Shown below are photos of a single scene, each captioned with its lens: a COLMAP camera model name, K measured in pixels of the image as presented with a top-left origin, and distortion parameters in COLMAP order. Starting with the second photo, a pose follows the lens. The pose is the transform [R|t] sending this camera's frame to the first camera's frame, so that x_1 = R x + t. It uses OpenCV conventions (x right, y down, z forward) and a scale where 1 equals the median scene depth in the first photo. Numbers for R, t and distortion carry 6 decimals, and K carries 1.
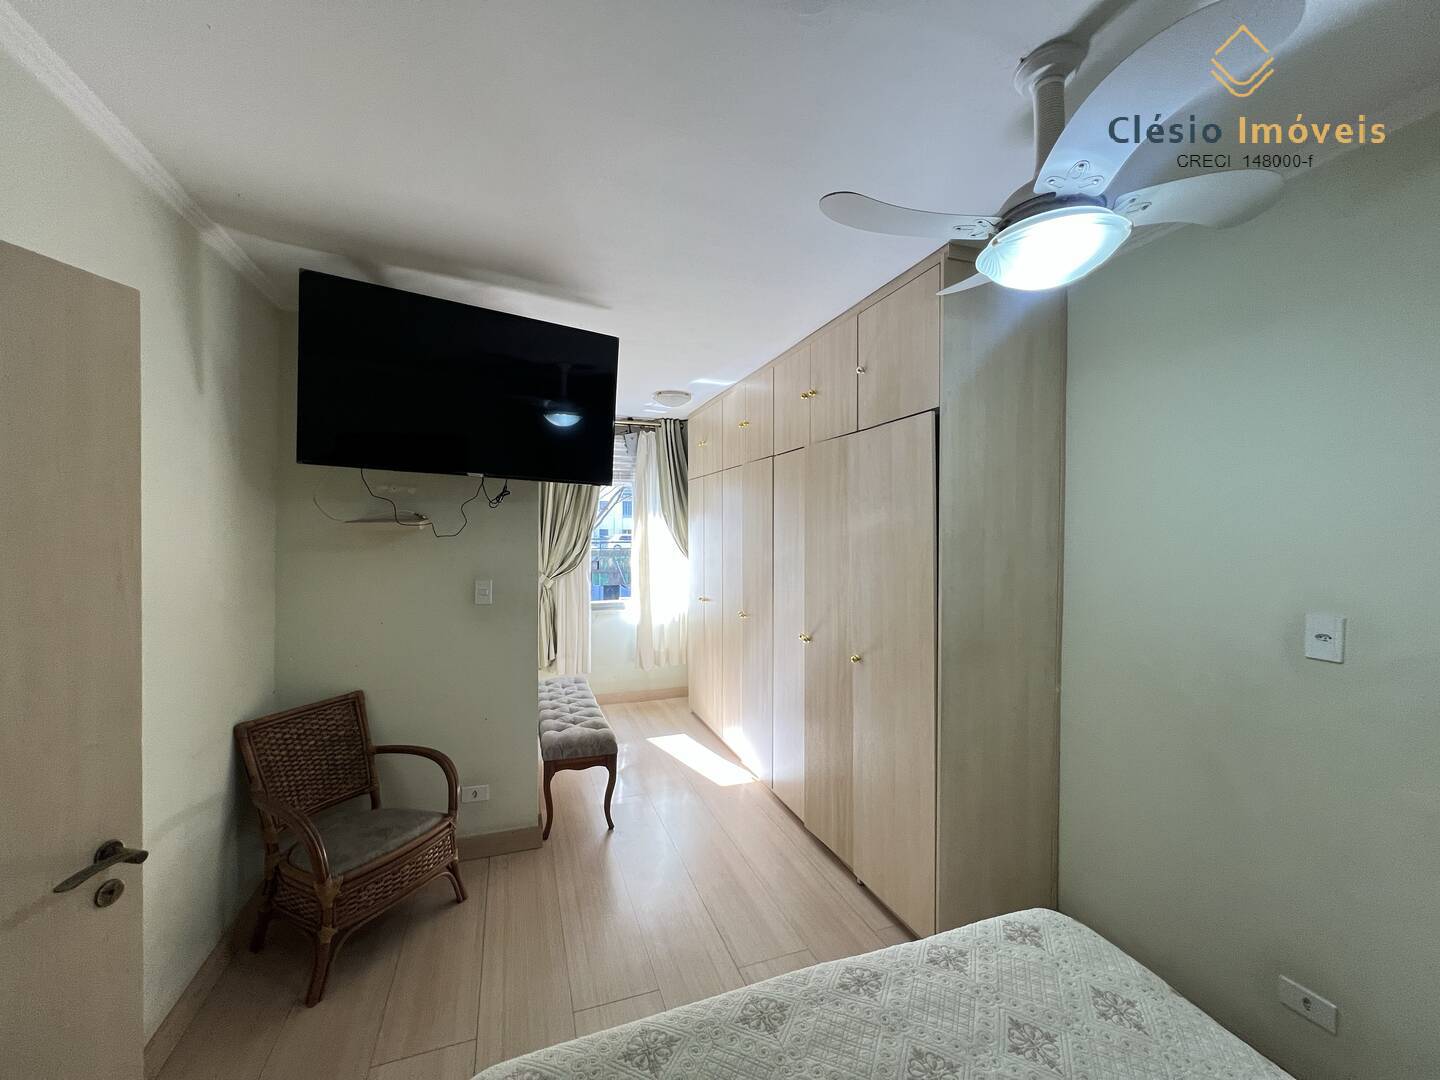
lens RADIAL K [[575.0, 0, 728.4], [0, 575.0, 542.0], [0, 0, 1]] dist [-0.003692, 0.000977]
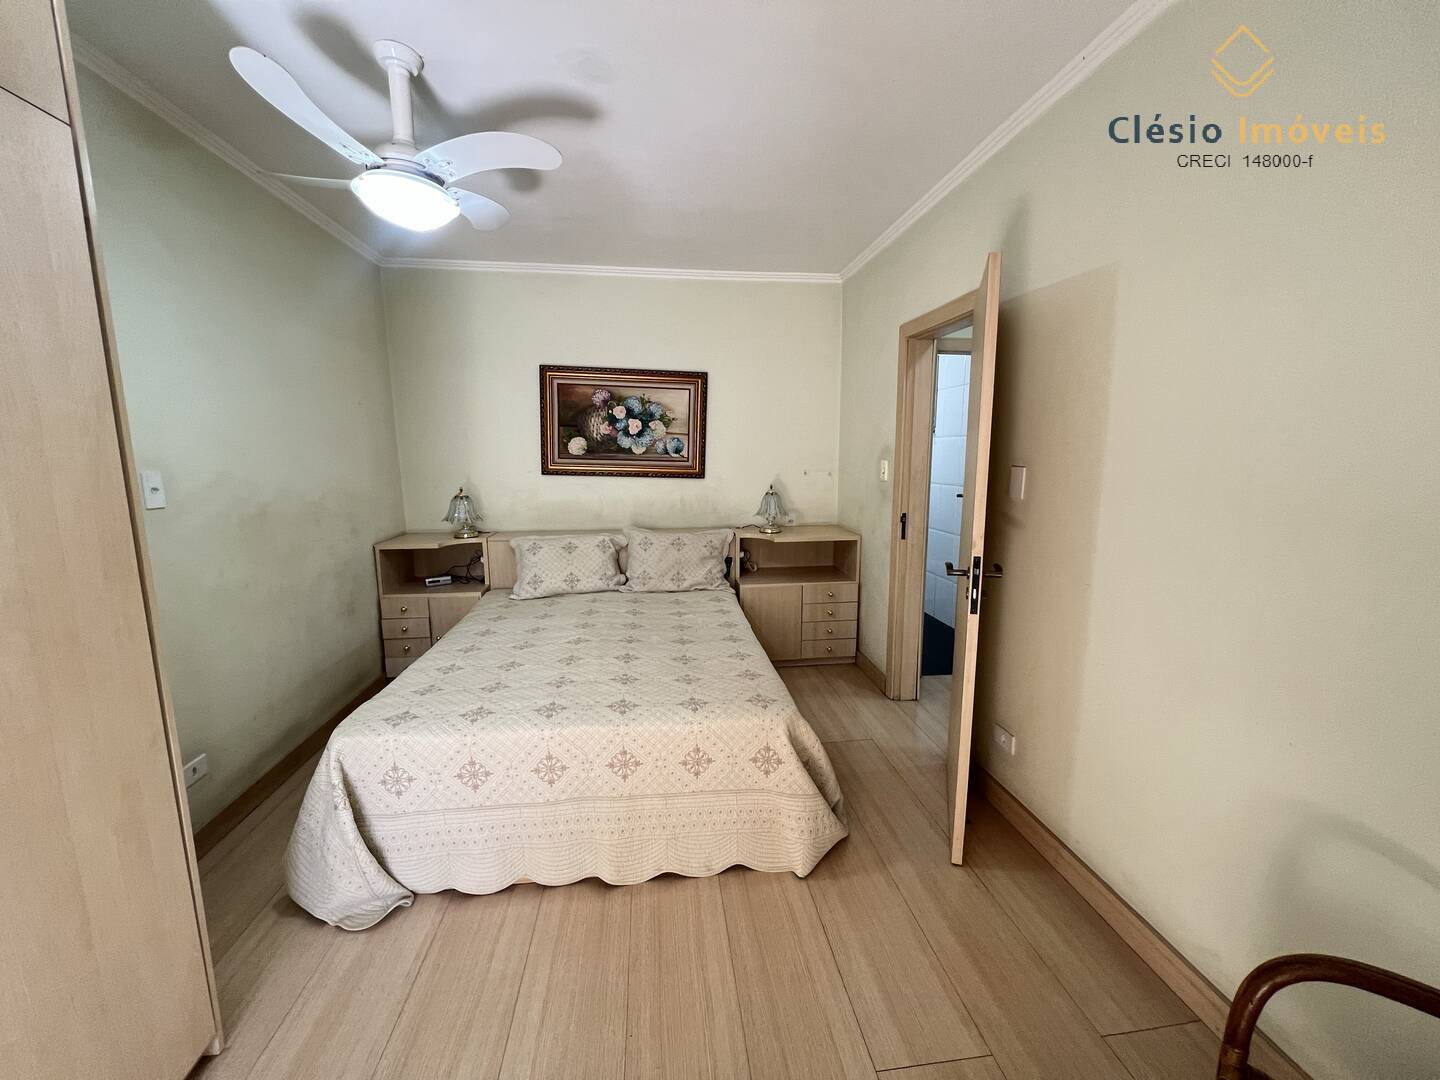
lens RADIAL K [[575.0, 0, 726.6], [0, 575.0, 537.7], [0, 0, 1]] dist [-0.003692, 0.000977]
pose [[-0.973306, -0.041750, 0.225683, -0.268485], [-0.003604, 0.985975, 0.166857, 0.031769], [-0.229484, 0.161589, -0.959805, 1.117625]]
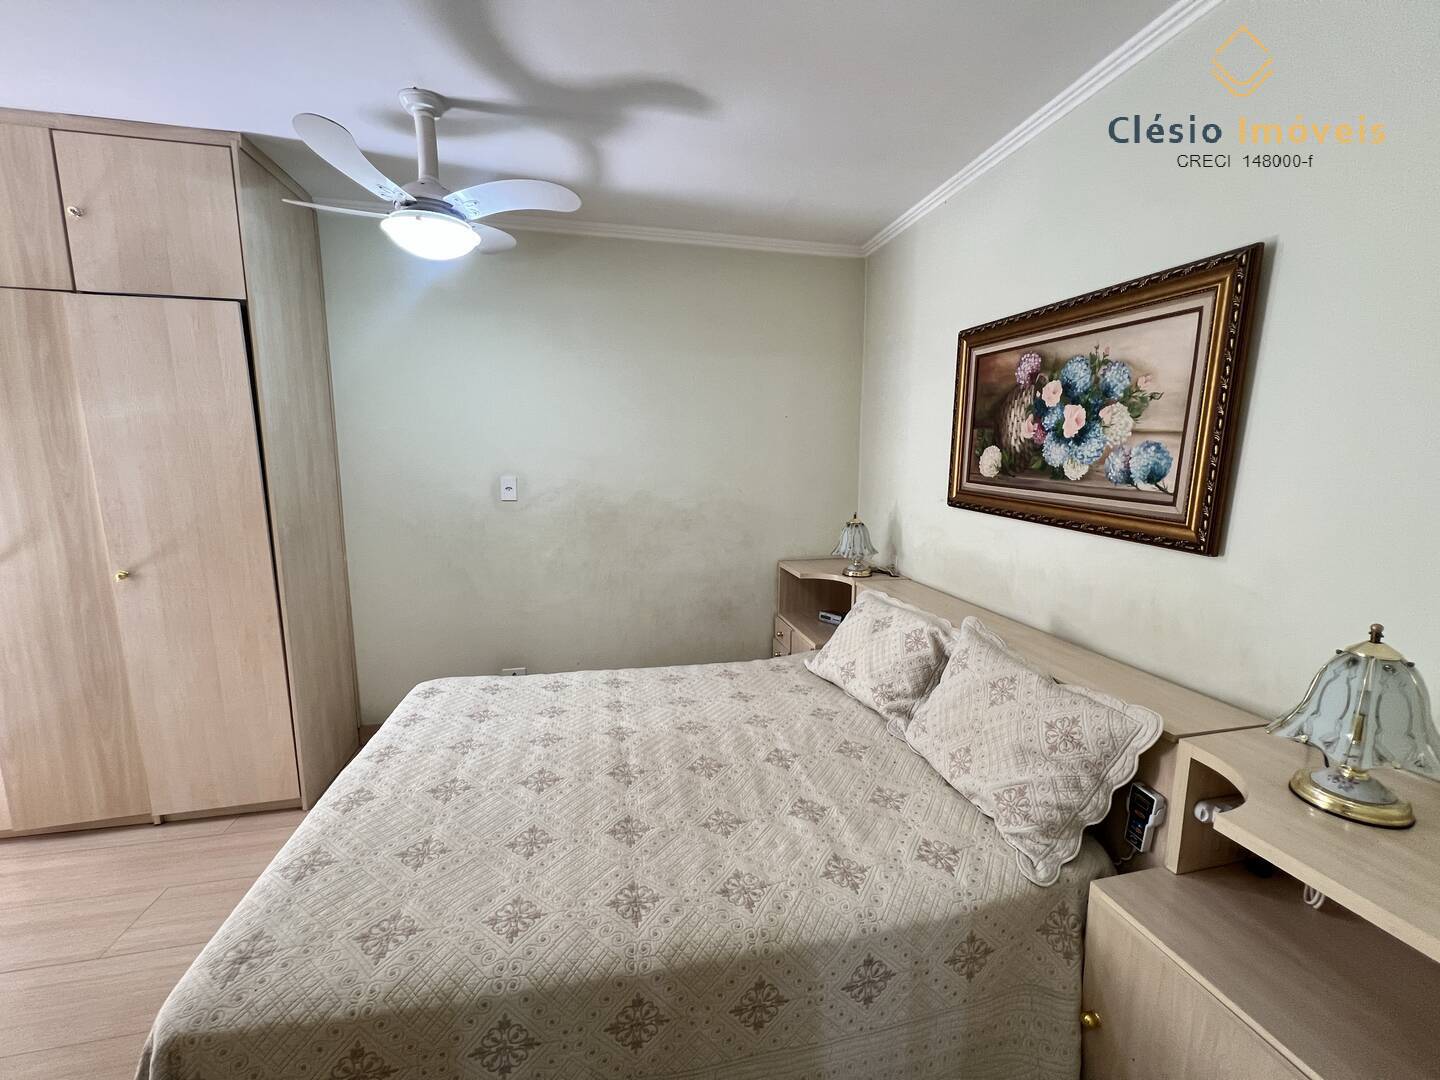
lens RADIAL K [[575.0, 0, 720.0], [0, 575.0, 541.2], [0, 0, 1]] dist [-0.003692, 0.000977]
pose [[0.143161, -0.150201, 0.978235, -0.448876], [0.007662, 0.988555, 0.150664, 0.032878], [-0.989670, -0.014074, 0.142674, 0.012068]]
